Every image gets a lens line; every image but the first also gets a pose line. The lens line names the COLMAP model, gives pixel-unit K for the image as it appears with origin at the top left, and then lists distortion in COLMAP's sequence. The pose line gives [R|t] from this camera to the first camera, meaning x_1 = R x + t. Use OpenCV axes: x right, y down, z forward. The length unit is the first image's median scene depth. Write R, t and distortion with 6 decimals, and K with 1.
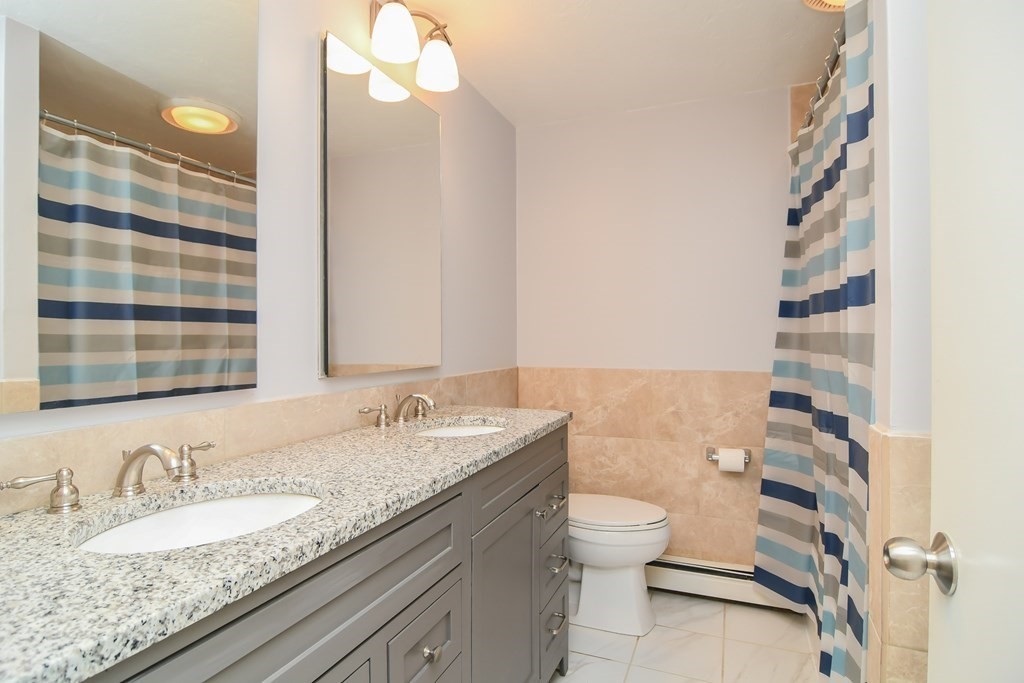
lens RADIAL K [[543.4, 0, 508.4], [0, 543.4, 337.7], [0, 0, 1]] dist [-0.007387, -0.010861]
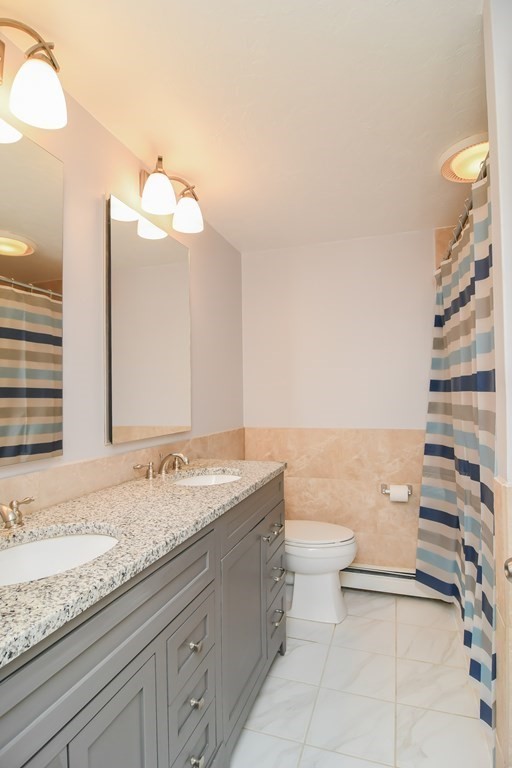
lens RADIAL K [[407.6, 0, 254.0], [0, 407.6, 388.0], [0, 0, 1]] dist [-0.007387, -0.010861]
pose [[0.998223, -0.008802, 0.058934, -0.031142], [0.010115, 0.999706, -0.022023, -0.039295], [-0.058723, 0.022580, 0.998019, -0.046514]]
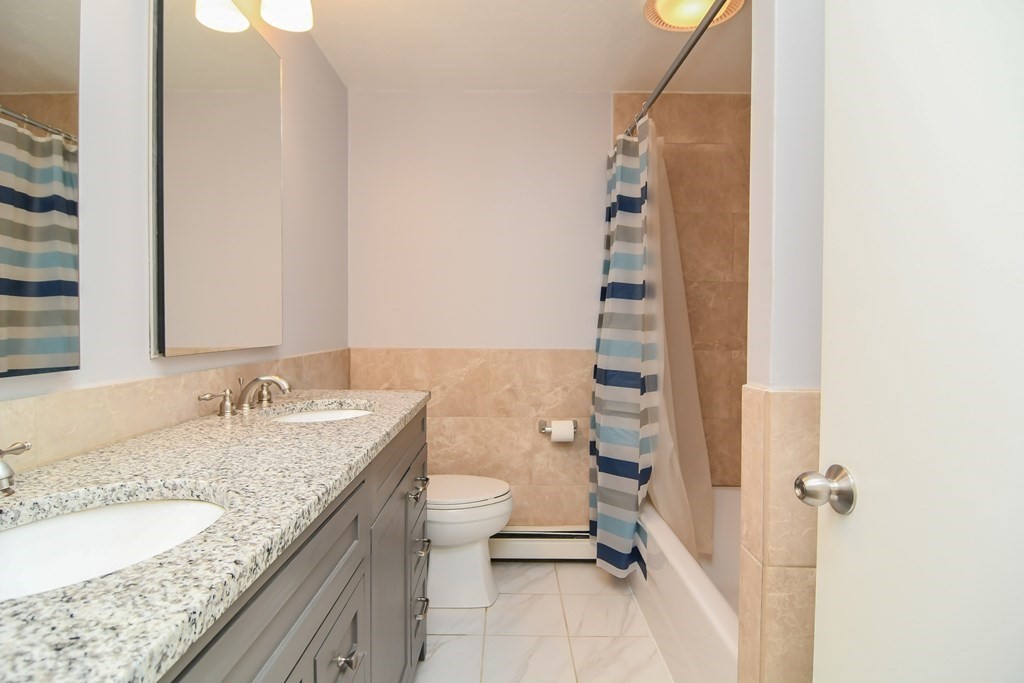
lens RADIAL K [[543.4, 0, 504.7], [0, 543.4, 336.0], [0, 0, 1]] dist [-0.007387, -0.010861]
pose [[0.925520, -0.001216, 0.378697, -0.156348], [-0.007372, 0.999747, 0.021228, 0.020025], [-0.378627, -0.022438, 0.925277, 0.062378]]
